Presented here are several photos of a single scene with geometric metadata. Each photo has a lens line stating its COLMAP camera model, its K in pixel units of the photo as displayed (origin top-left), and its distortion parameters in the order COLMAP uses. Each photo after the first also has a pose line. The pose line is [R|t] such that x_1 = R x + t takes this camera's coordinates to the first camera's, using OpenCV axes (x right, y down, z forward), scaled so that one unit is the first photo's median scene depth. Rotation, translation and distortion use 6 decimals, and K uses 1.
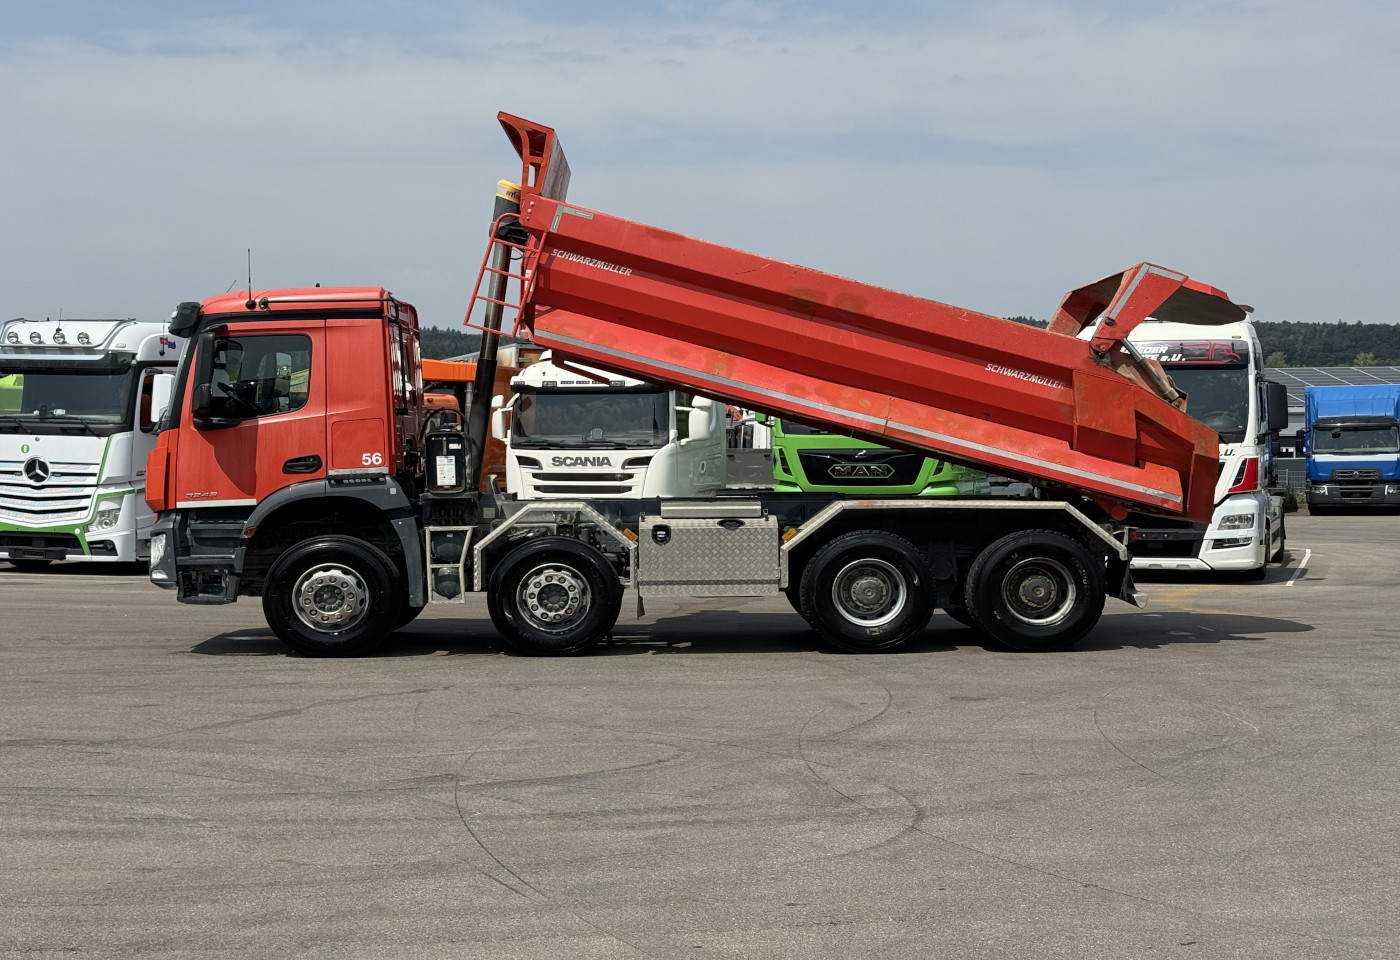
lens RADIAL K [[1959.4, 0, 698.6], [0, 1959.4, 475.0], [0, 0, 1]] dist [0.178335, 0.000000]
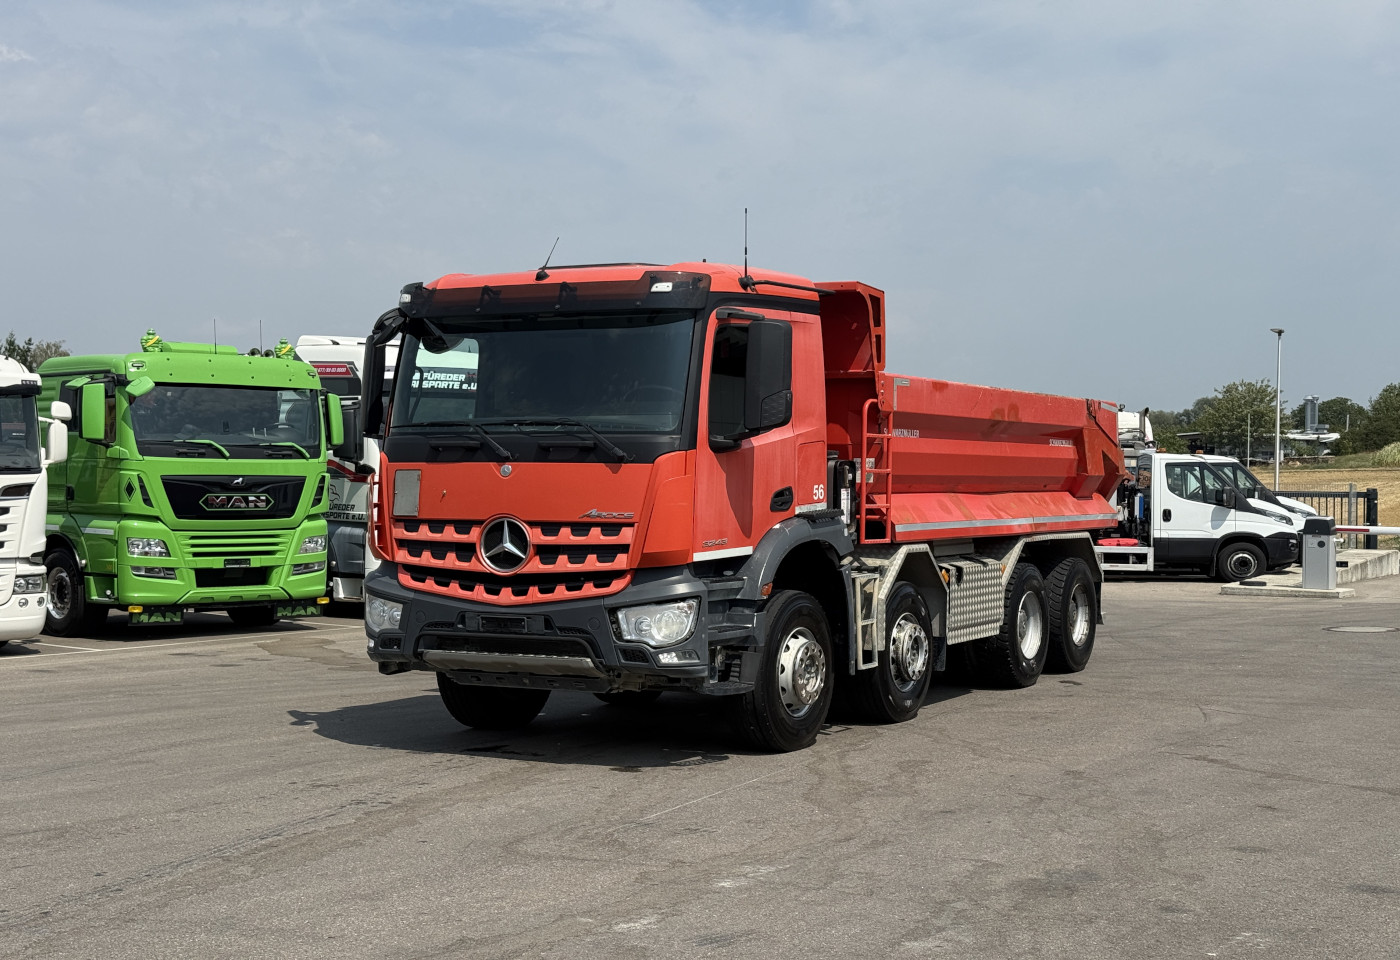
lens RADIAL K [[1959.4, 0, 704.0], [0, 1959.4, 481.2], [0, 0, 1]] dist [0.178335, 0.000000]
pose [[0.485456, 0.004656, 0.874249, -1.300828], [0.002067, 0.999977, -0.006473, -0.011423], [-0.874259, 0.004949, 0.485435, 0.966942]]
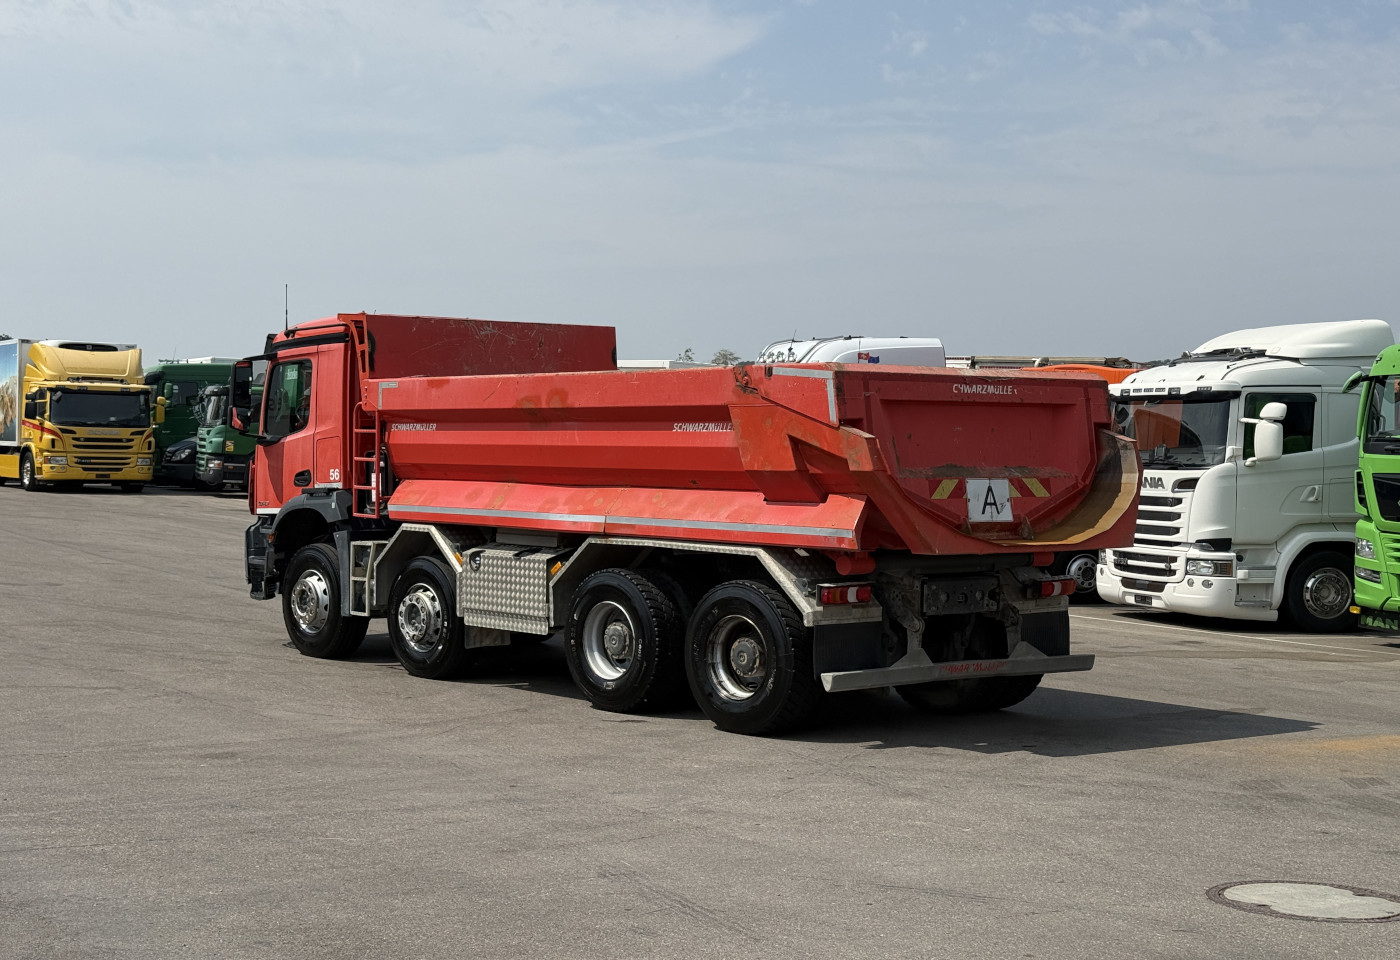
lens RADIAL K [[1959.4, 0, 694.8], [0, 1959.4, 485.3], [0, 0, 1]] dist [0.178335, 0.000000]
pose [[0.620351, 0.025991, -0.783894, 1.175679], [-0.022088, 0.999633, 0.015664, -0.034818], [0.784013, 0.007597, 0.620698, 0.717736]]
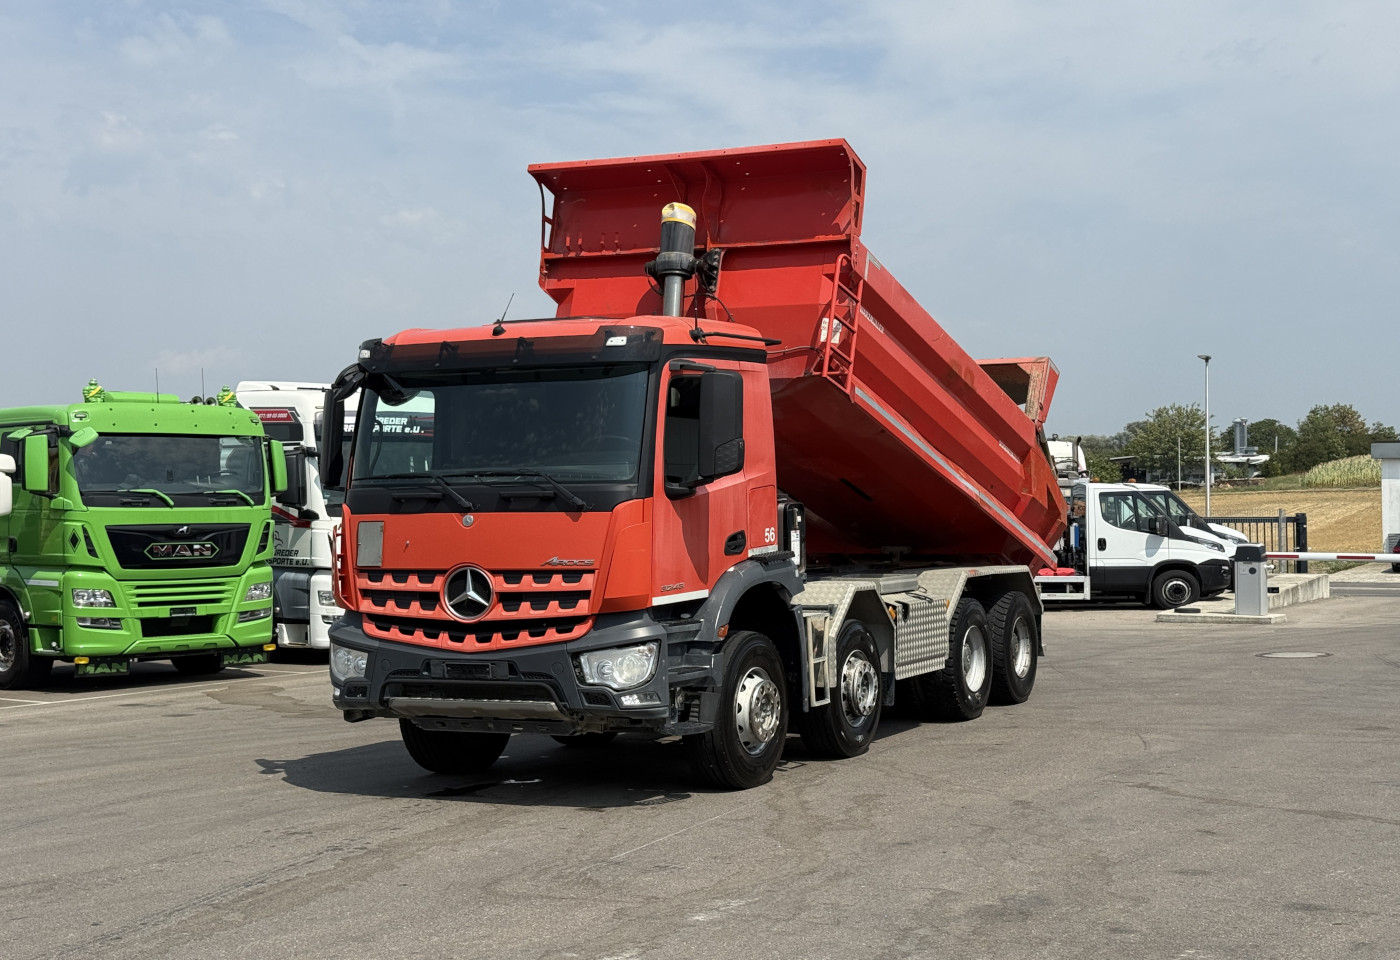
lens RADIAL K [[1959.4, 0, 701.0], [0, 1959.4, 470.5], [0, 0, 1]] dist [0.178335, 0.000000]
pose [[0.458964, 0.016702, 0.888298, -1.337948], [0.020595, 0.999355, -0.029431, -0.017368], [-0.888216, 0.031802, 0.458324, 0.957947]]
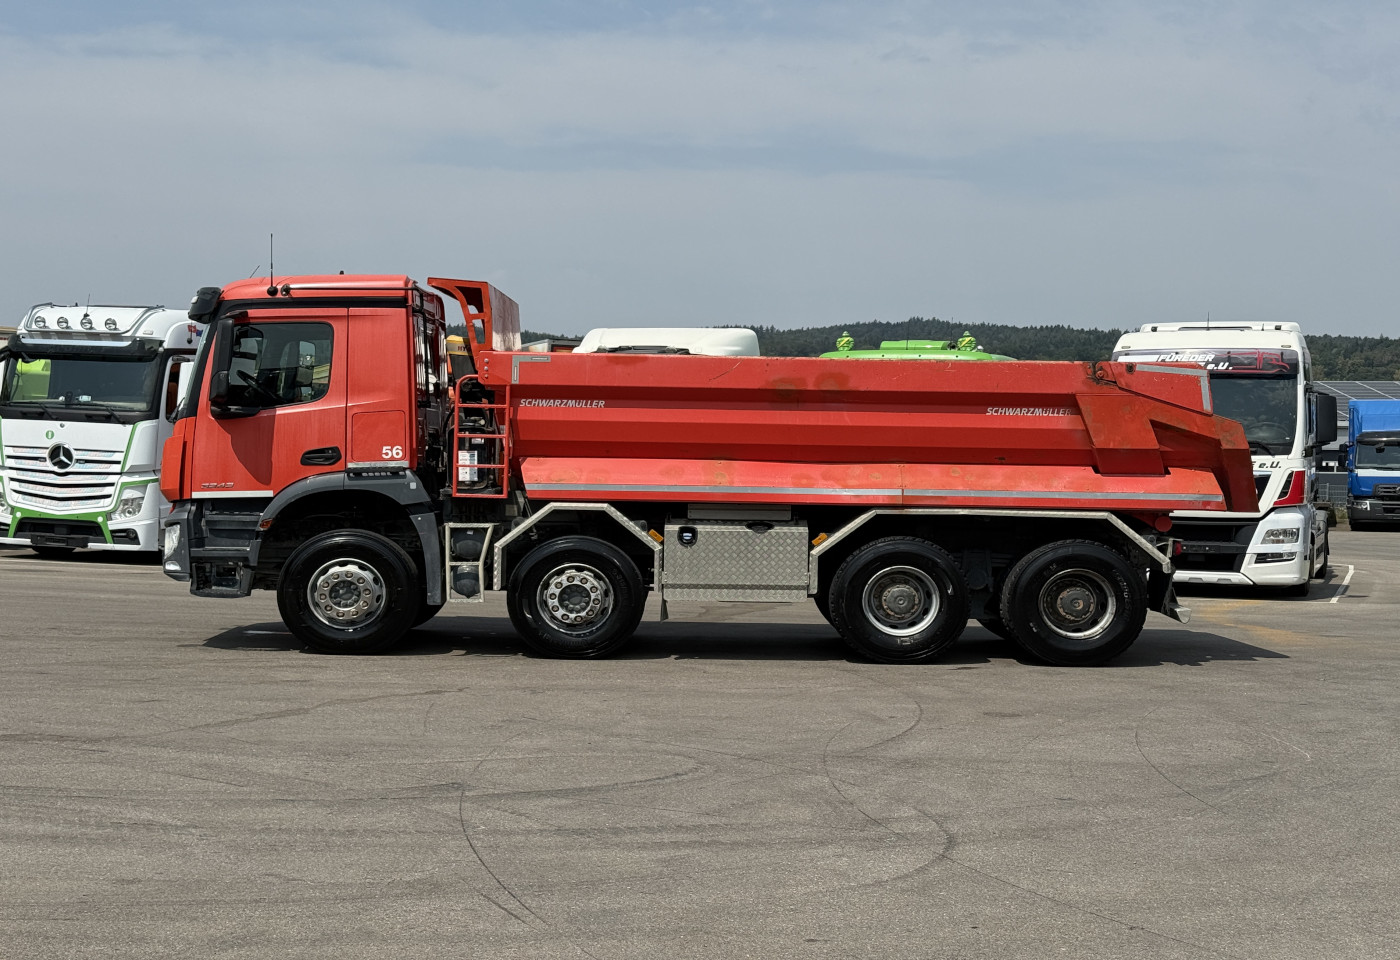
lens RADIAL K [[1959.4, 0, 696.1], [0, 1959.4, 482.4], [0, 0, 1]] dist [0.178335, 0.000000]
pose [[0.999602, 0.021815, -0.017861, 0.002096], [-0.021760, 0.999758, 0.003272, 0.000532], [0.017928, -0.002882, 0.999835, 0.030221]]
